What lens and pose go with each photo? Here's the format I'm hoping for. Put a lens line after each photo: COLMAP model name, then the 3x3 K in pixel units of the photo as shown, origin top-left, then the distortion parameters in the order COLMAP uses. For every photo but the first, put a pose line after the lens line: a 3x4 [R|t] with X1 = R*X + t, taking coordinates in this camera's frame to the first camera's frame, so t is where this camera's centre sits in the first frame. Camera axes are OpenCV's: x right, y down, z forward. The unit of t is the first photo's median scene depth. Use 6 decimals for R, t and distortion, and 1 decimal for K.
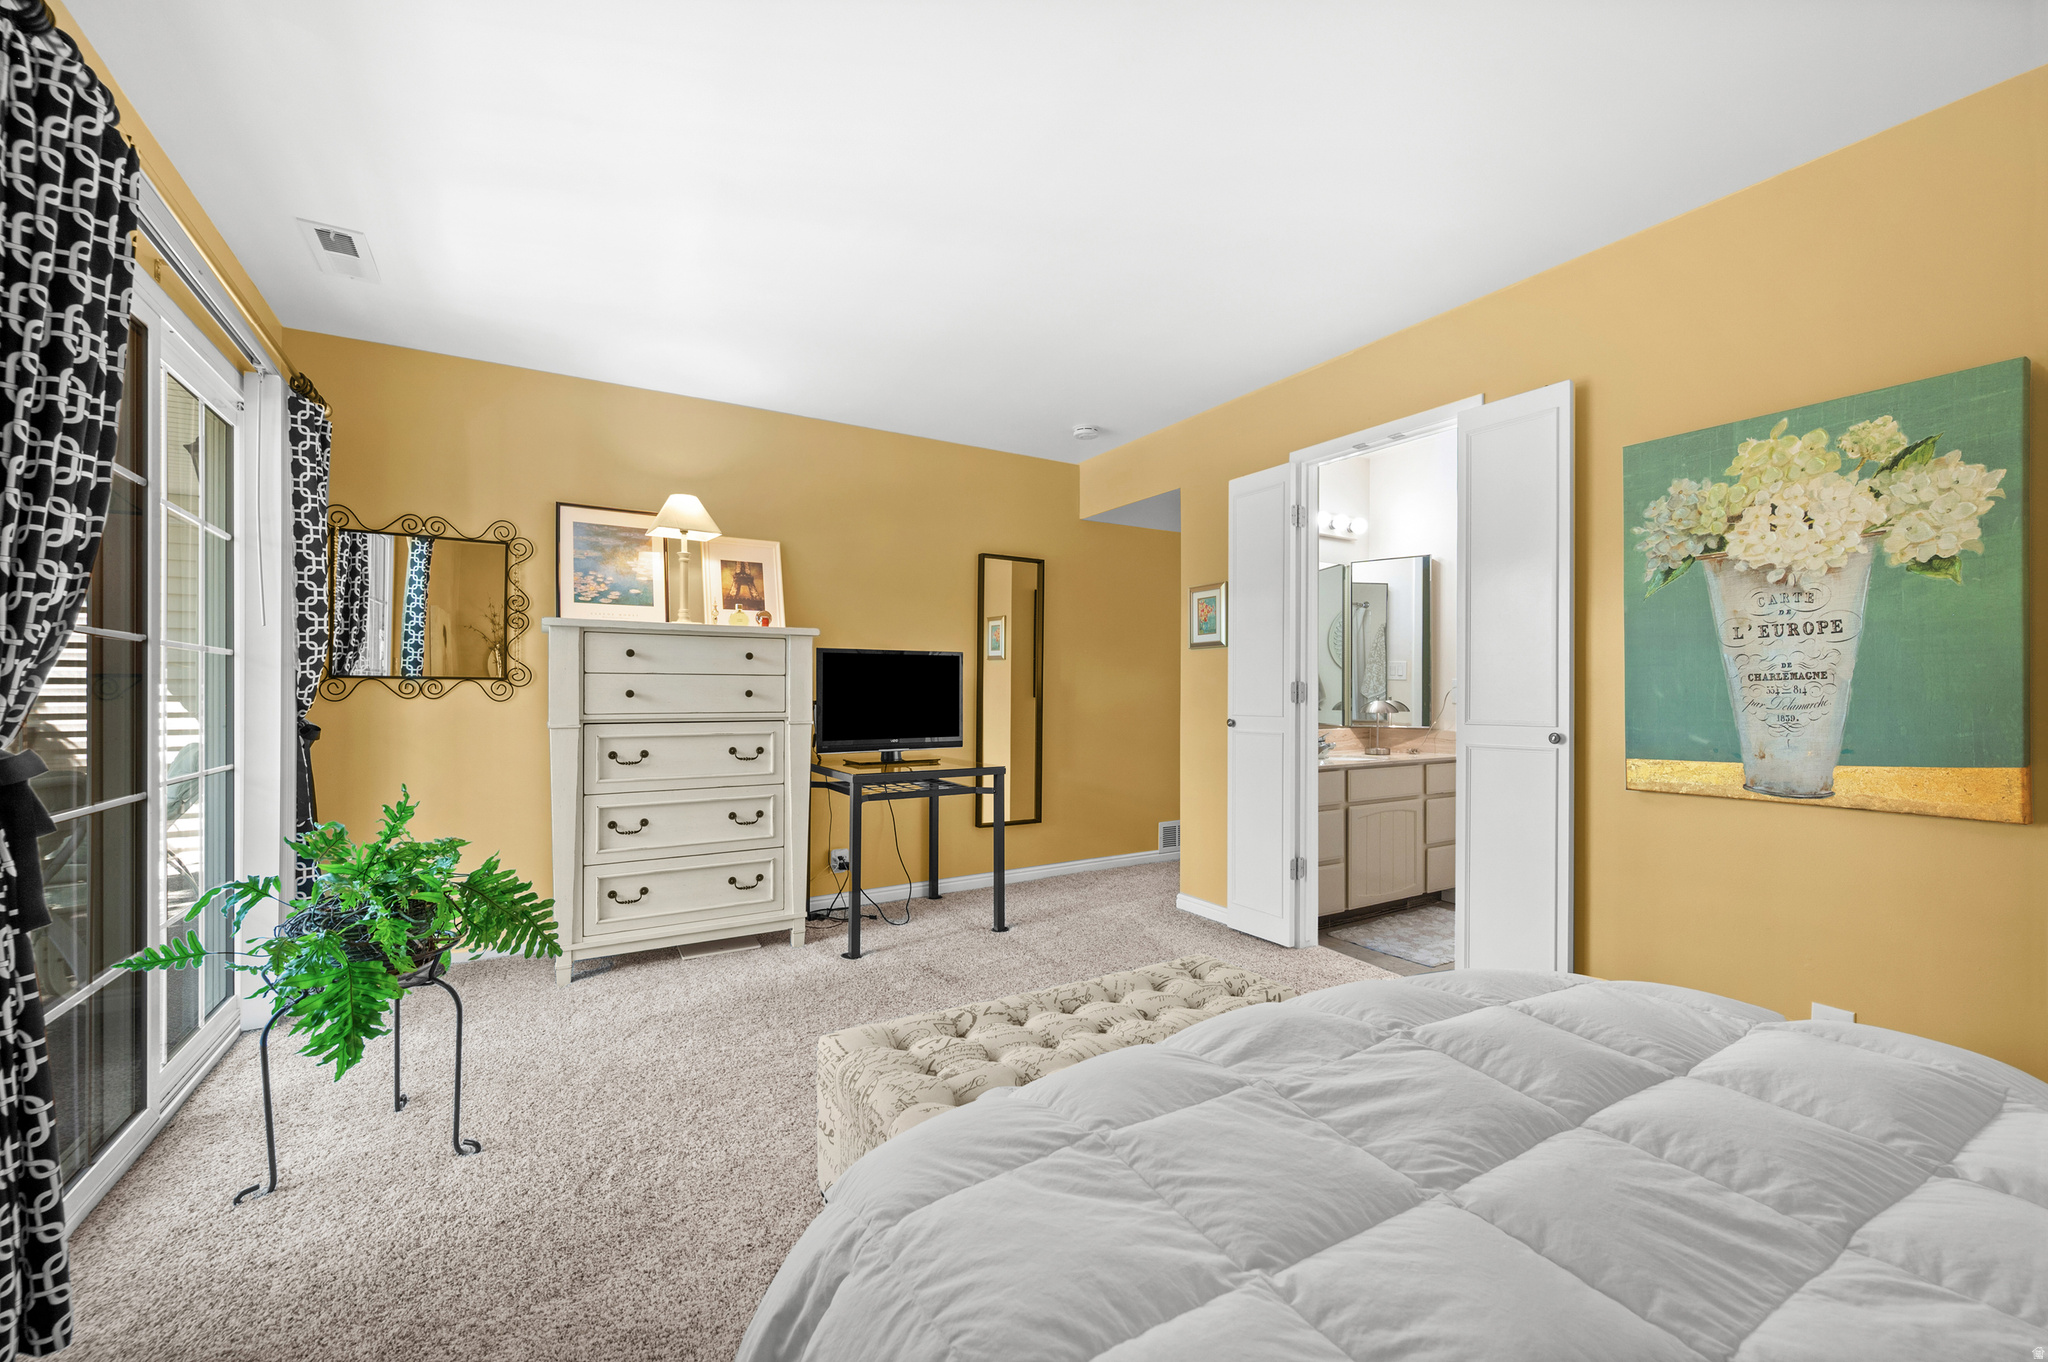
lens RADIAL K [[820.9, 0, 1024.0], [0, 820.9, 681.0], [0, 0, 1]] dist [-0.000352, -0.000104]
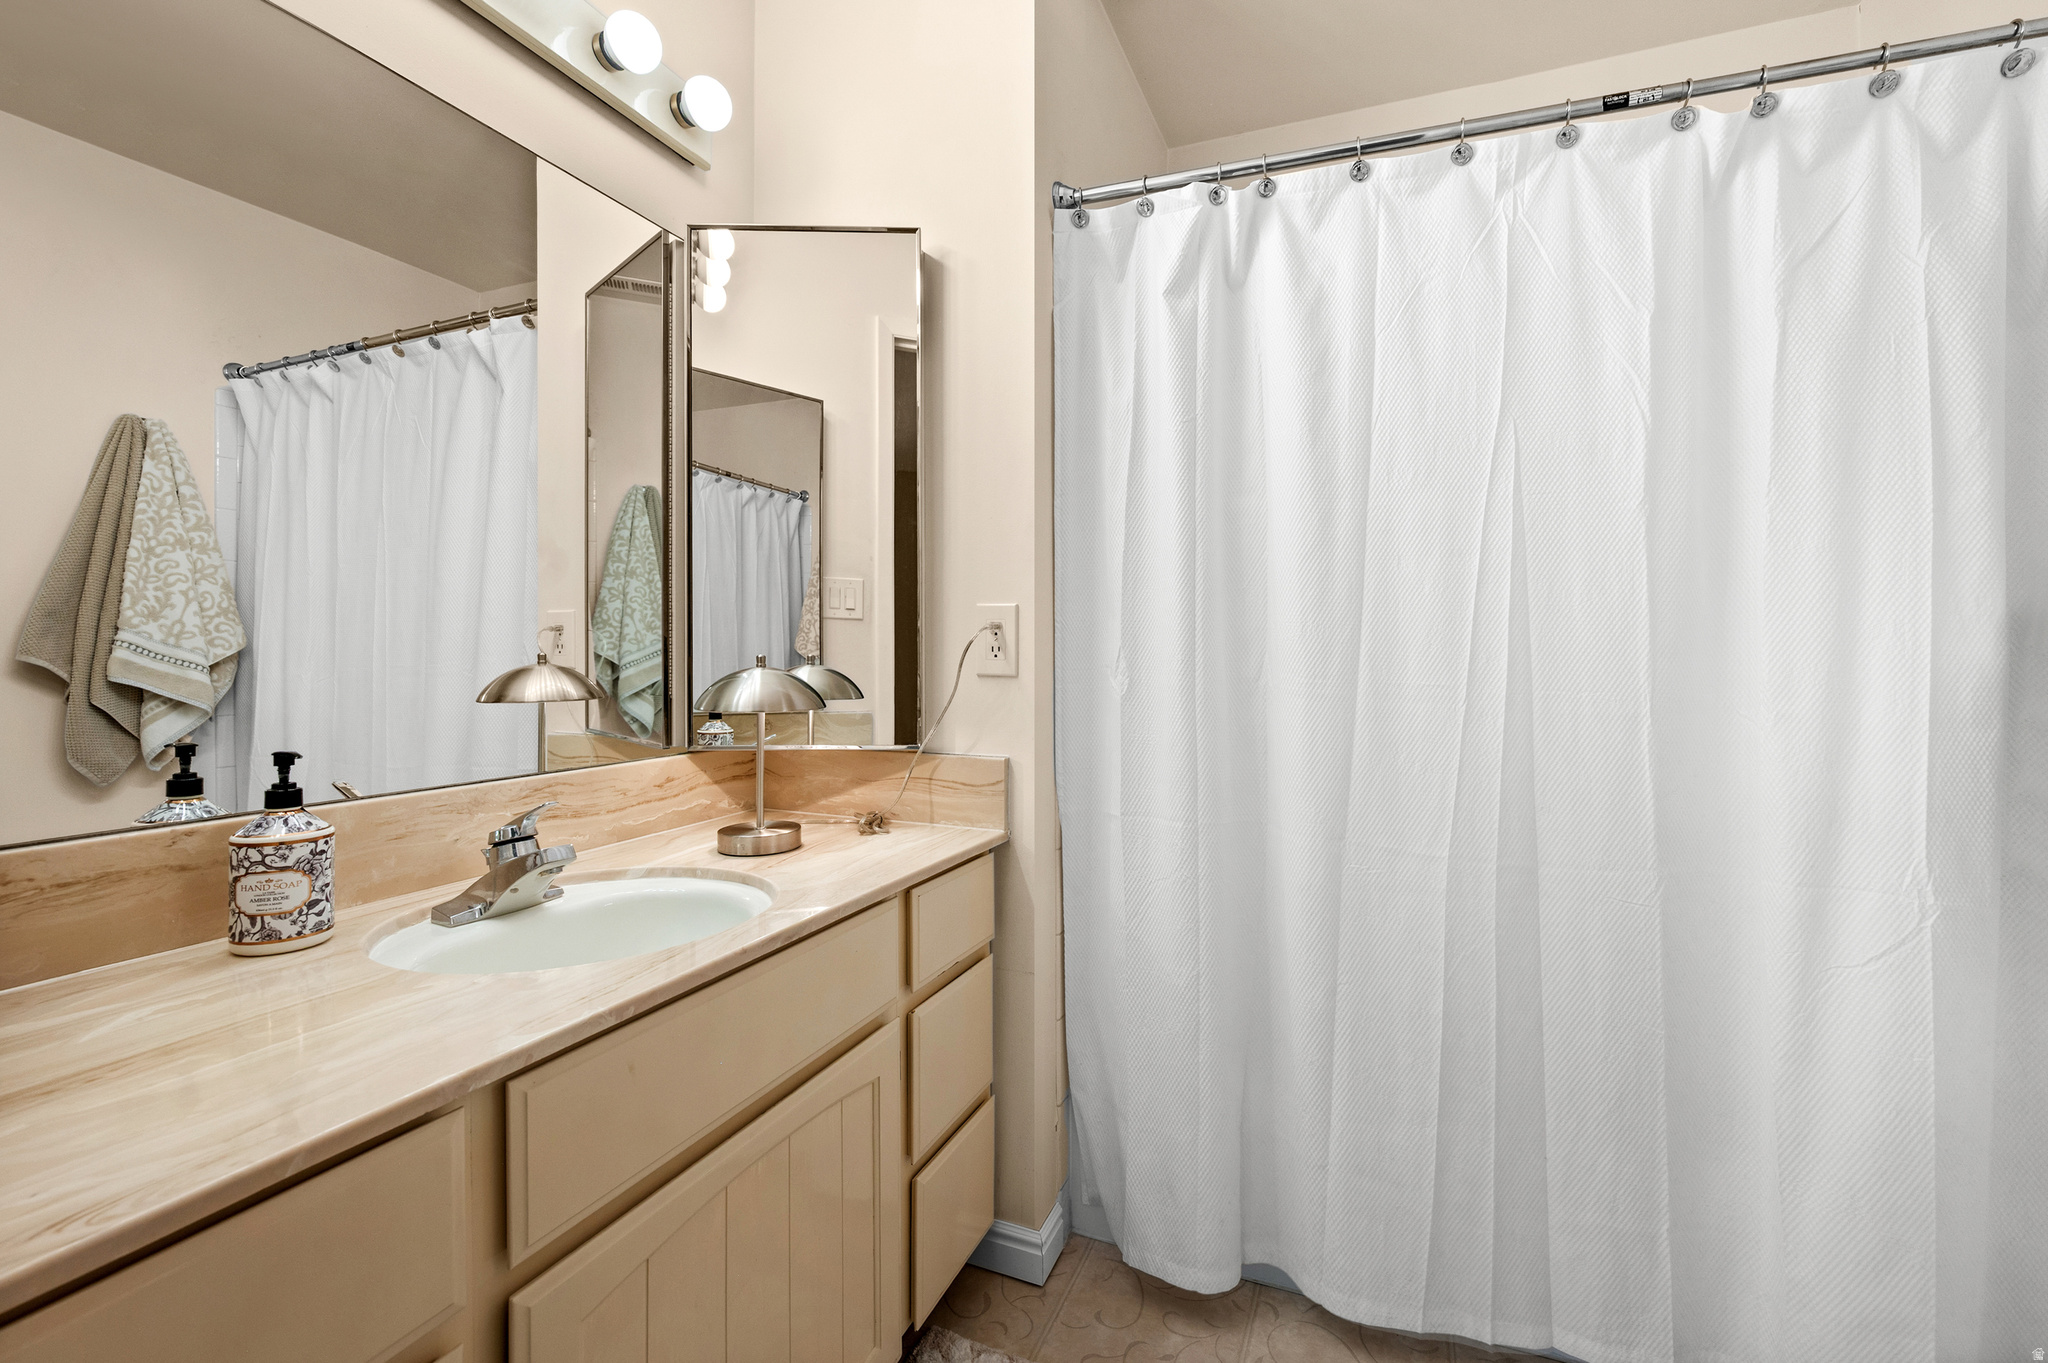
lens RADIAL K [[820.9, 0, 1024.0], [0, 820.9, 681.5], [0, 0, 1]] dist [-0.000352, -0.000104]
pose [[0.824531, -0.016239, 0.565584, 0.333362], [-0.001810, 0.999507, 0.031337, 0.018427], [-0.565814, -0.026862, 0.824095, 0.685388]]
